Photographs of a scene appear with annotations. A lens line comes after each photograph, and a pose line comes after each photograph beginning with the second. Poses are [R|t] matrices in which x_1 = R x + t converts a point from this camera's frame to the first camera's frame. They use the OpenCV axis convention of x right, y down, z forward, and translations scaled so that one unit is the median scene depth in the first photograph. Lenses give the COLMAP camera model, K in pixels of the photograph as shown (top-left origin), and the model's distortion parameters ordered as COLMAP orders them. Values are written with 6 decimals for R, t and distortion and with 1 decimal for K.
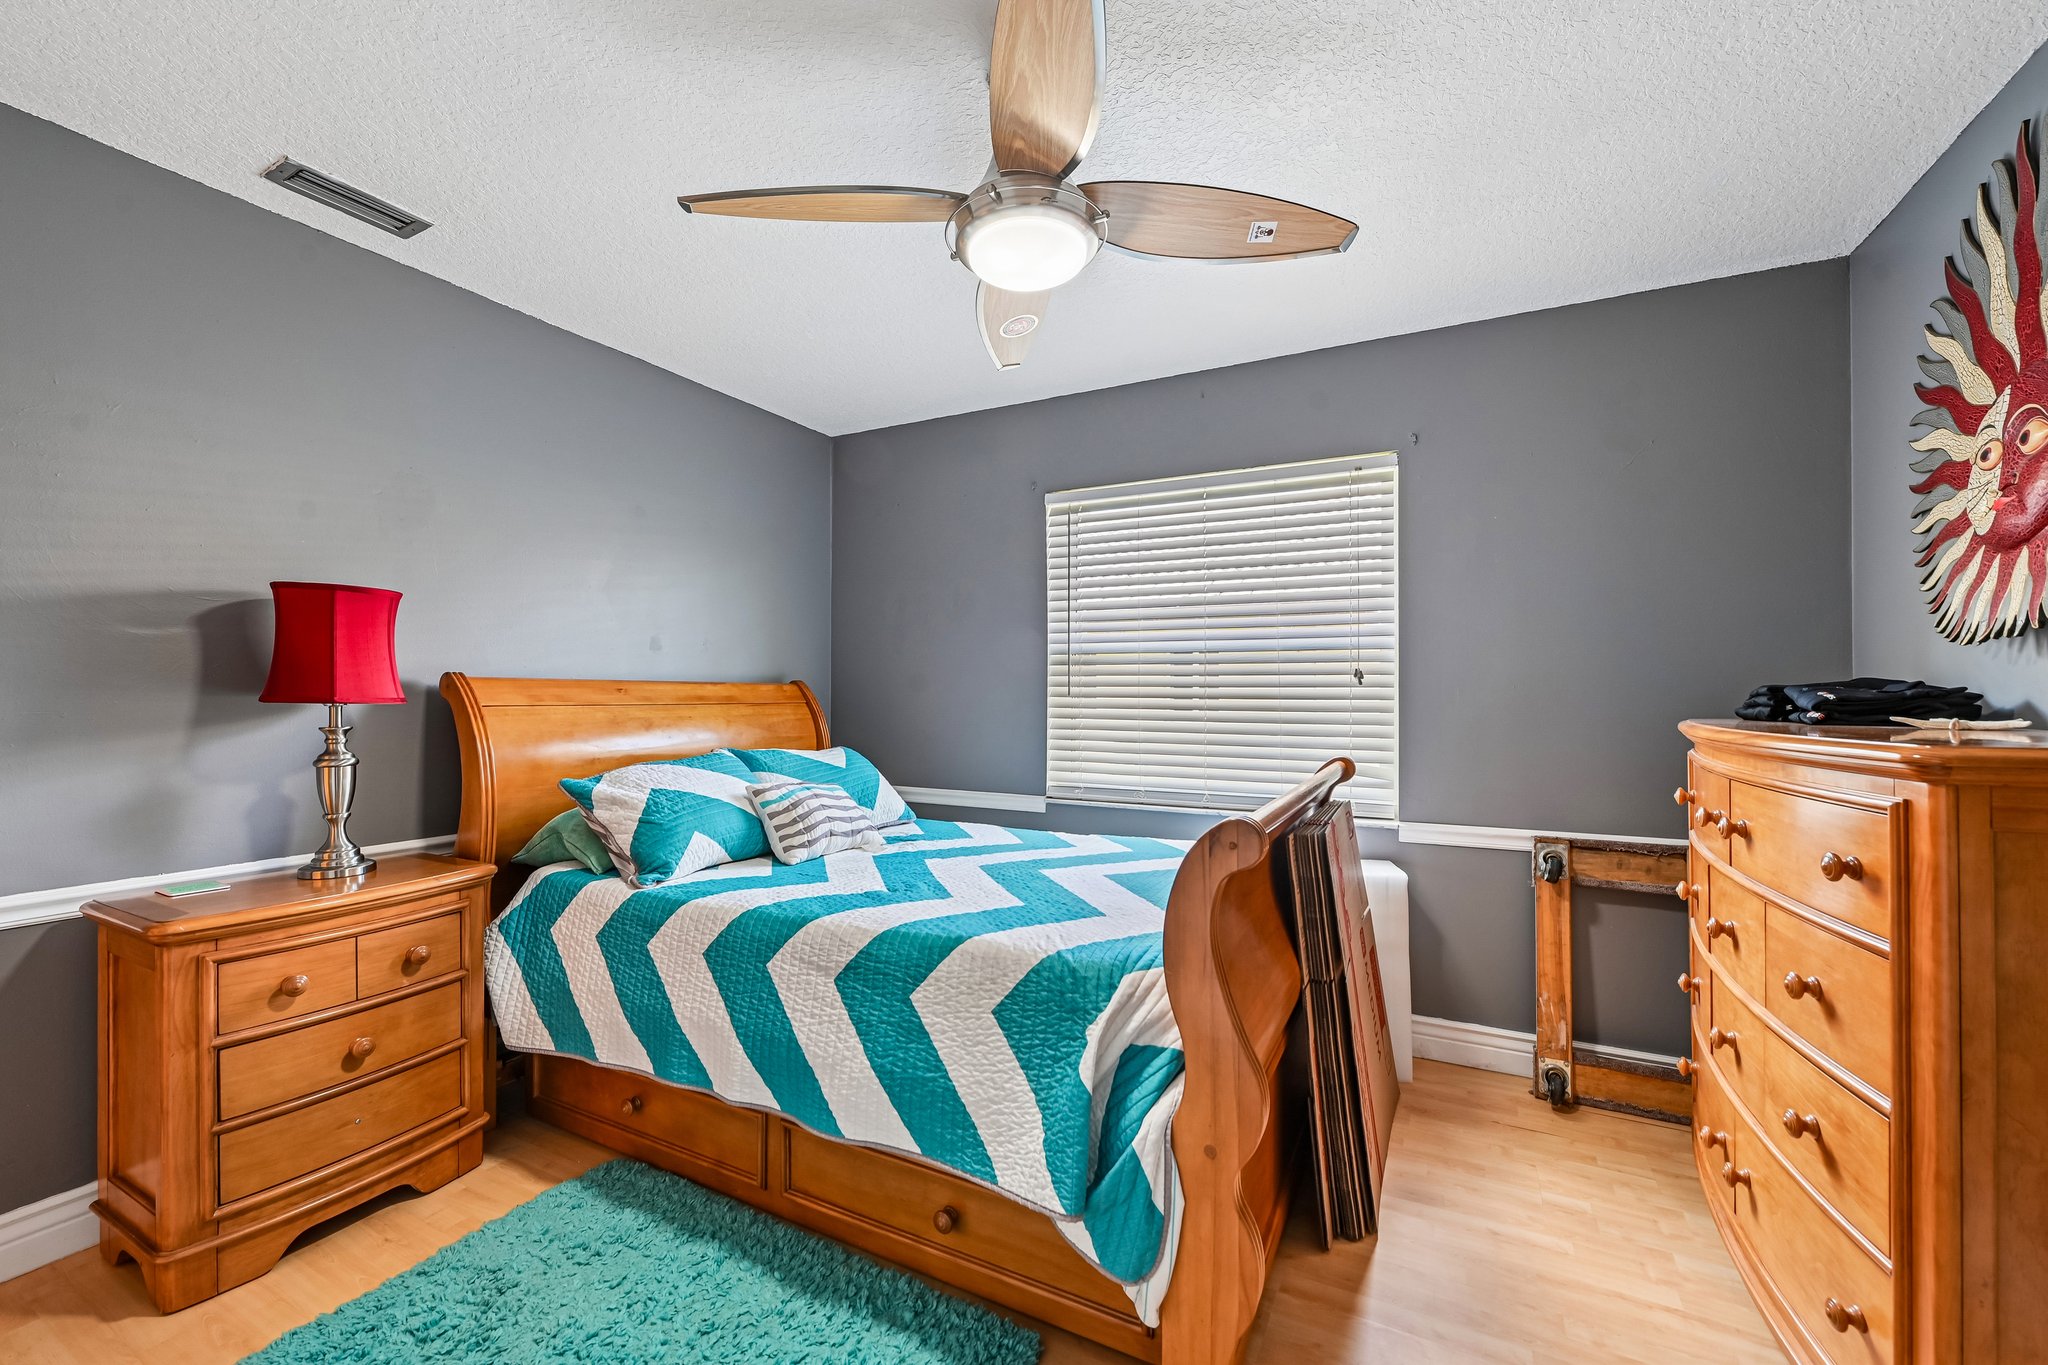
lens RADIAL K [[821.6, 0, 1024.0], [0, 821.6, 682.5], [0, 0, 1]] dist [0.001323, -0.003452]
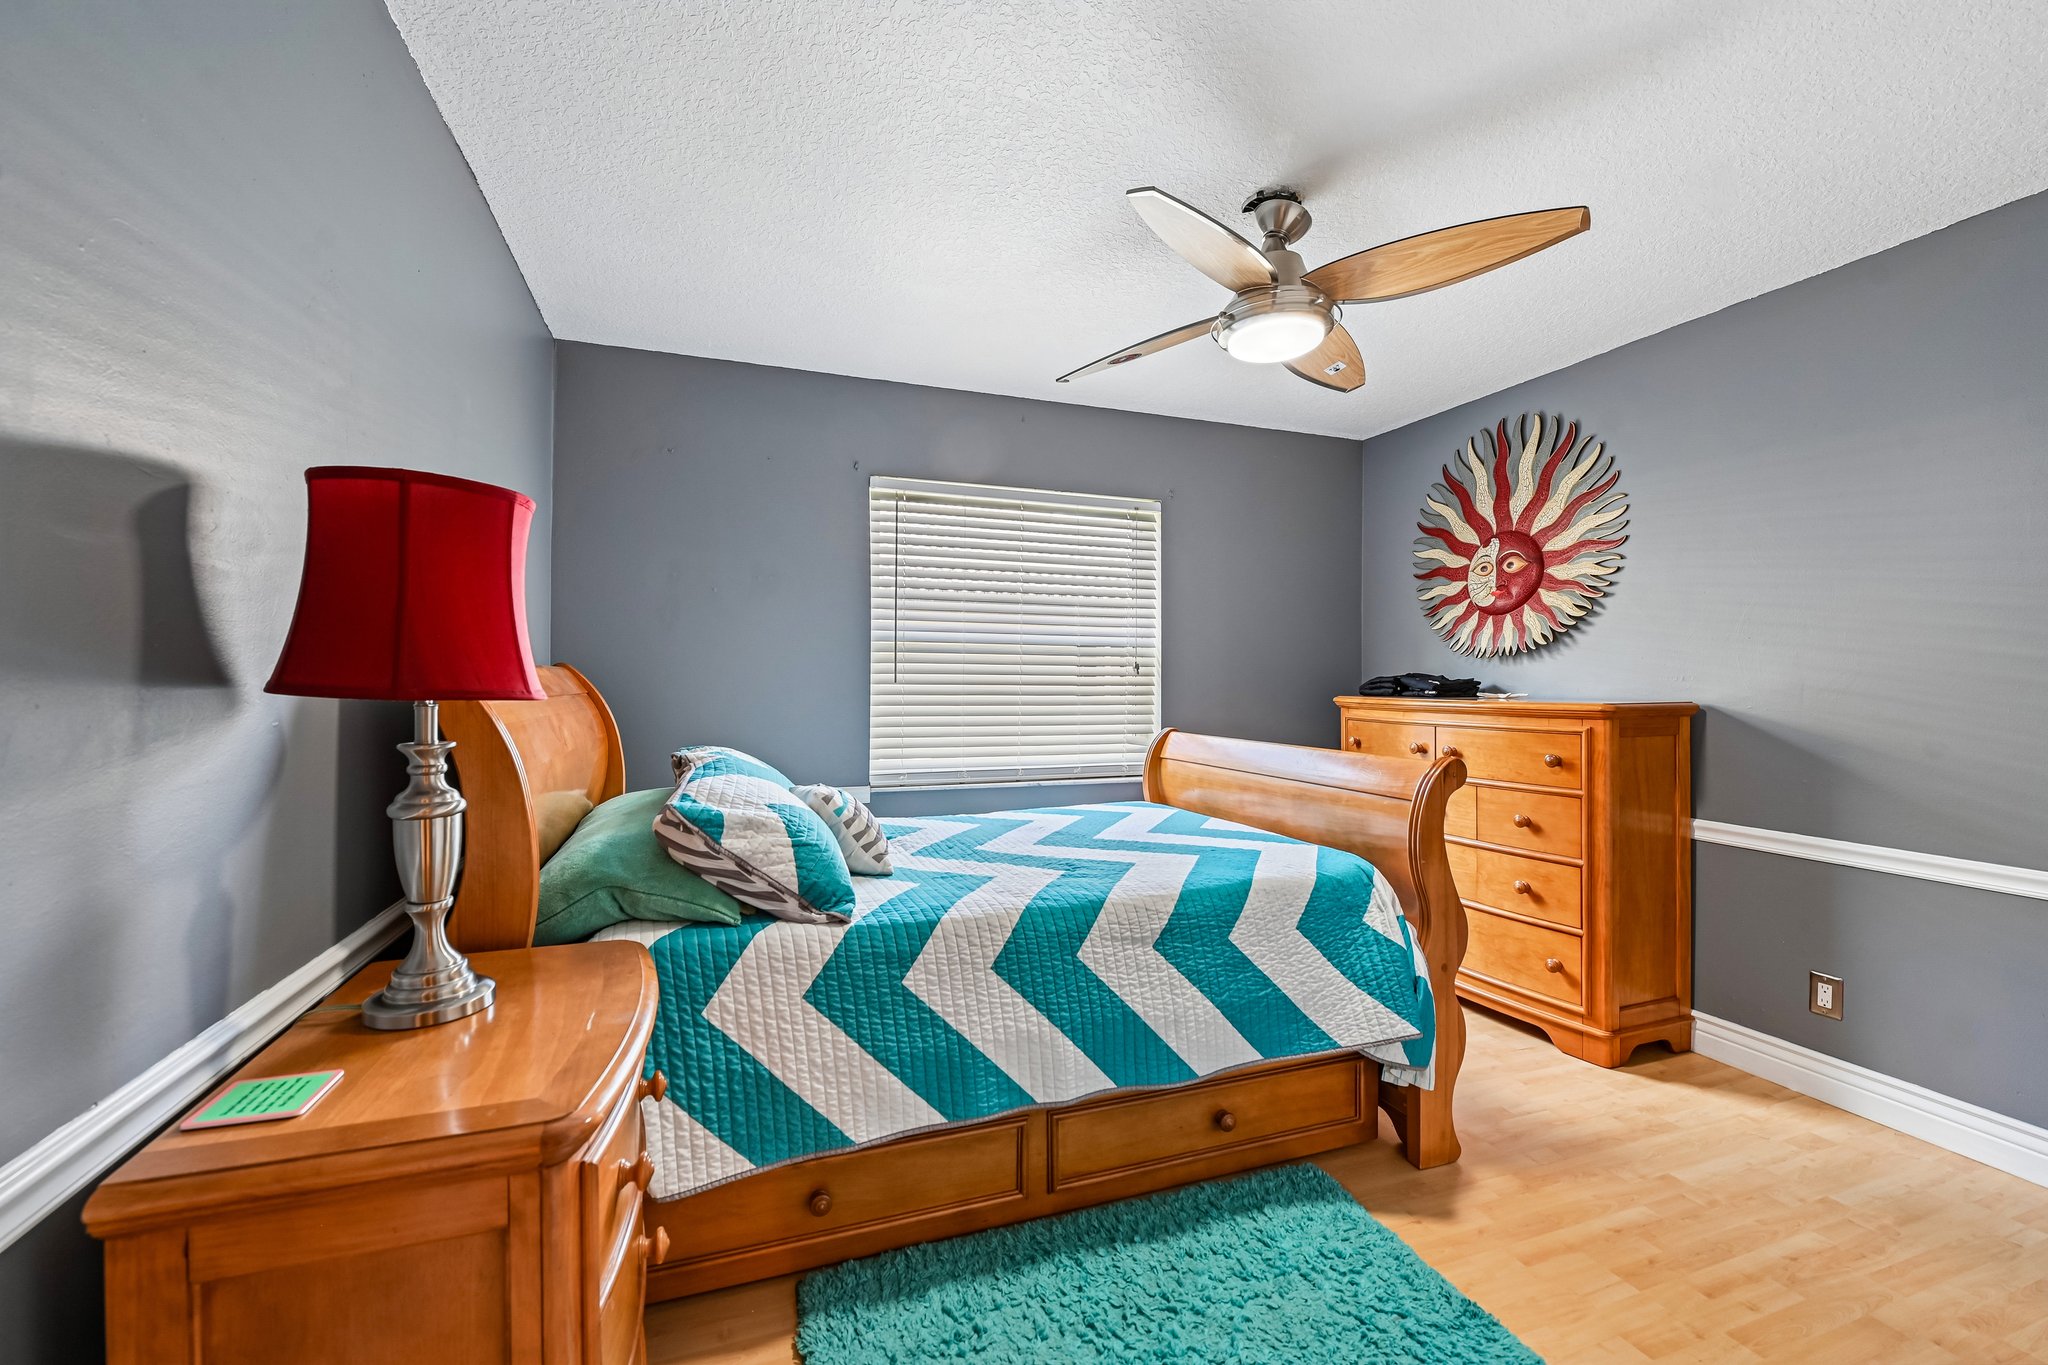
lens RADIAL K [[833.0, 0, 1024.0], [0, 833.0, 682.5], [0, 0, 1]] dist [-0.002175, -0.000118]
pose [[0.674435, -0.000369, 0.738334, -1.068758], [-0.010263, 0.999899, 0.009874, 0.006844], [-0.738263, -0.014237, 0.674362, 0.366793]]
